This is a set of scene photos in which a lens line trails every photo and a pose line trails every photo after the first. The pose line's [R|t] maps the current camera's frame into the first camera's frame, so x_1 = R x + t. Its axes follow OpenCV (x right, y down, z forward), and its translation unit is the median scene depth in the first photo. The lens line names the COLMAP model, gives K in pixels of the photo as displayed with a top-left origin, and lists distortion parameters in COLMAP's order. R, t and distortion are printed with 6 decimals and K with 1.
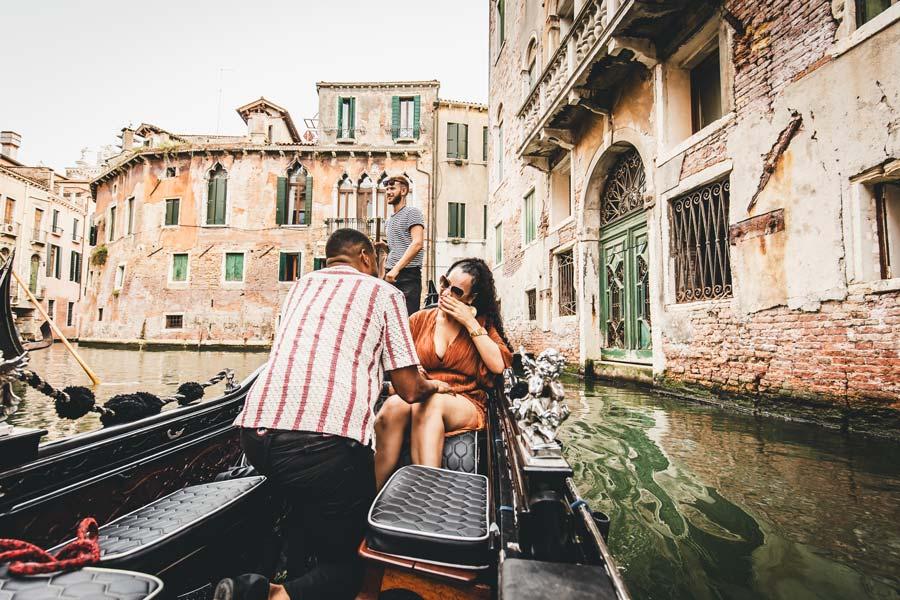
lens RADIAL K [[437.3, 0, 437.3], [0, 437.3, 300.0], [0, 0, 1]] dist [0.015997, -0.000096]
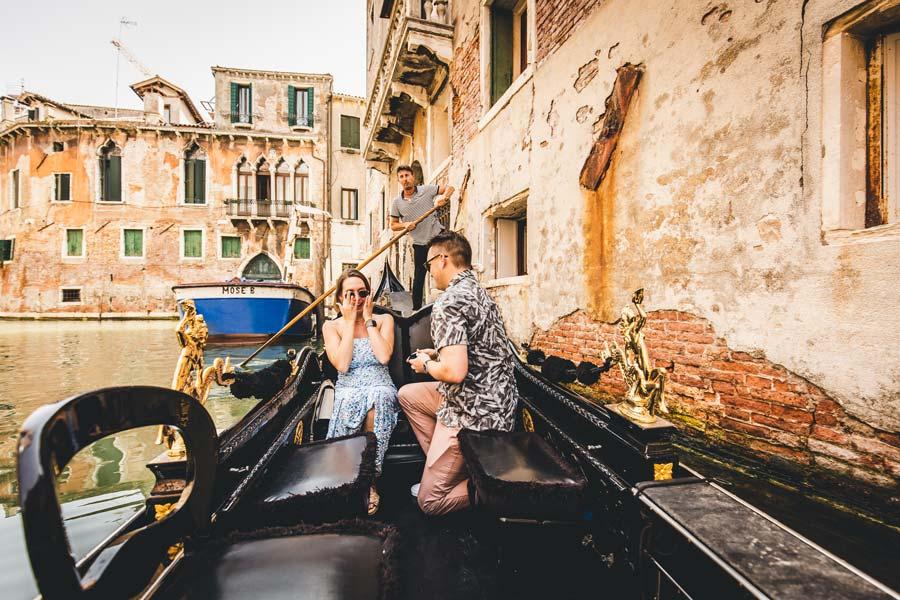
lens RADIAL K [[396.2, 0, 438.9], [0, 396.2, 299.4], [0, 0, 1]] dist [0.011712, -0.000424]
pose [[0.986739, -0.010172, 0.161994, 0.101704], [-0.002256, 0.997079, 0.076346, -0.014814], [-0.162298, -0.075699, 0.983834, -0.067586]]
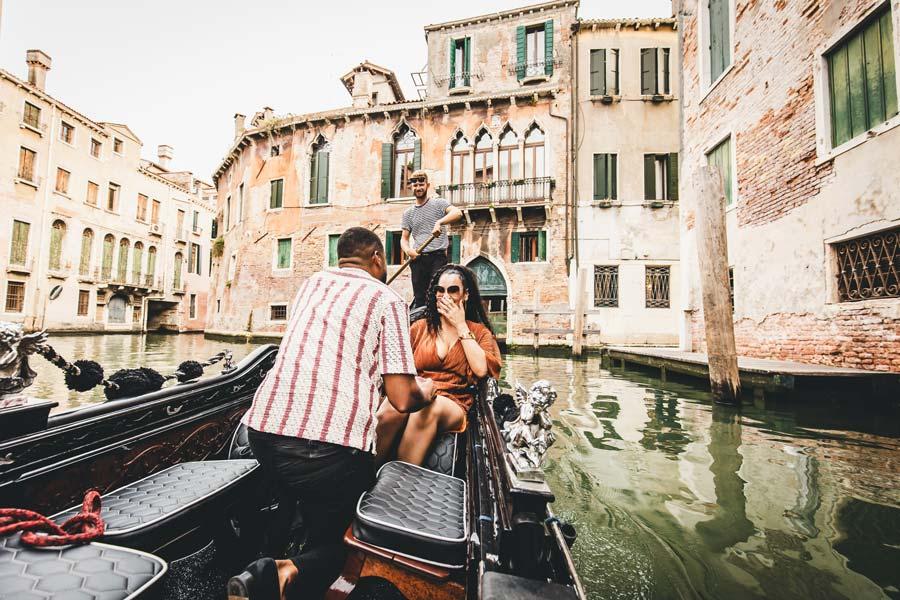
lens RADIAL K [[402.1, 0, 446.9], [0, 402.1, 298.4], [0, 0, 1]] dist [0.012600, -0.002088]
pose [[0.974115, -0.012083, -0.225728, -0.067139], [0.013340, 0.999903, 0.004044, 0.020548], [0.225658, -0.006951, 0.974182, 0.259279]]
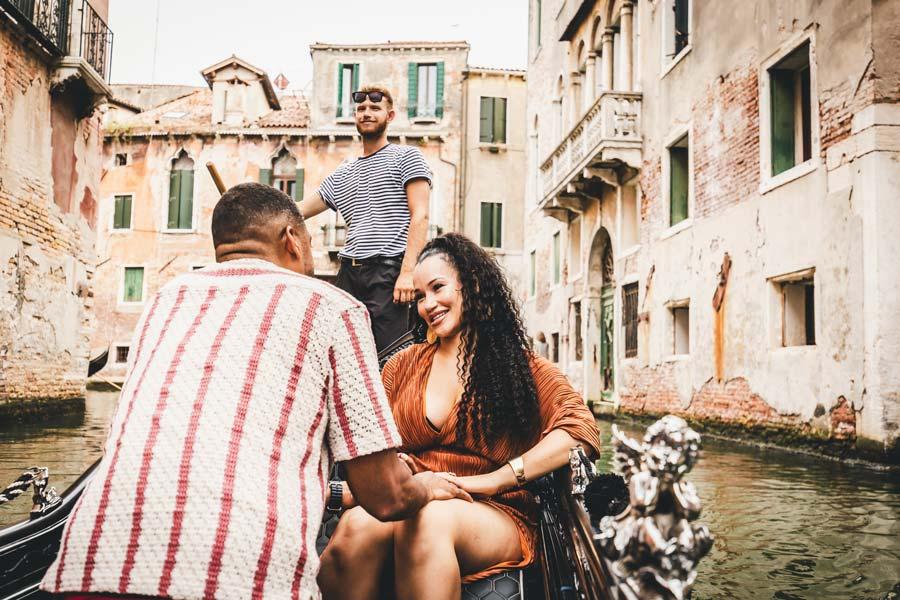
lens RADIAL K [[909.0, 0, 425.9], [0, 909.0, 293.3], [0, 0, 1]] dist [0.063581, 0.000000]
pose [[0.998672, 0.008802, -0.050759, 0.012213], [-0.009122, 0.999940, -0.006076, -0.052871], [0.050702, 0.006530, 0.998692, -0.586040]]
